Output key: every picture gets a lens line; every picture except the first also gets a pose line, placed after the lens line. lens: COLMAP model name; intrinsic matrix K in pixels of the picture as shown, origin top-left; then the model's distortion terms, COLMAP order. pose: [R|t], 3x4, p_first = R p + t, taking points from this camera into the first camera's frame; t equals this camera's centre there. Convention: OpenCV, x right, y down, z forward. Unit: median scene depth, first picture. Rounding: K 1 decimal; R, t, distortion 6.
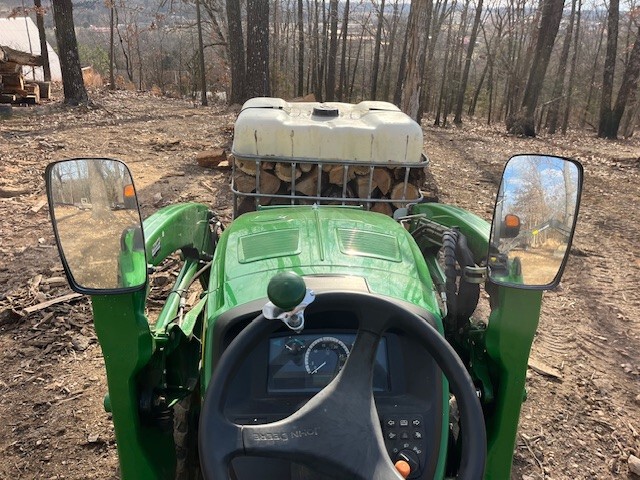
lens RADIAL K [[488.5, 0, 320.0], [0, 488.5, 240.0], [0, 0, 1]] dist [0.063230, -0.106517]
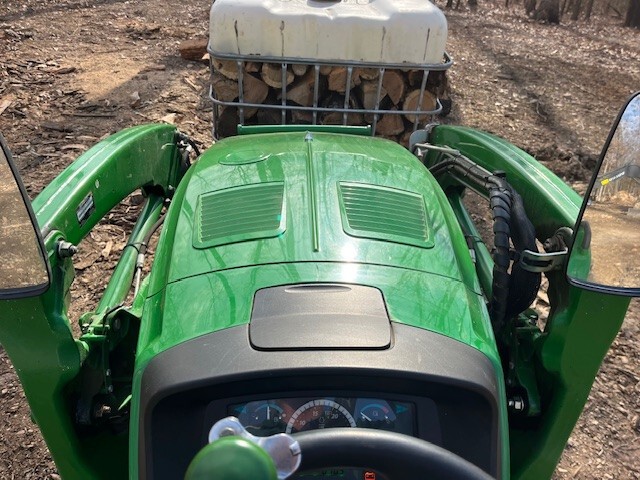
lens RADIAL K [[481.1, 0, 311.1], [0, 481.1, 240.8], [0, 0, 1]] dist [0.055925, -0.095581]
pose [[0.999869, 0.010210, -0.012580, 0.002792], [-0.007183, 0.975320, 0.220681, -0.048865], [0.014523, -0.220561, 0.975265, 0.156784]]
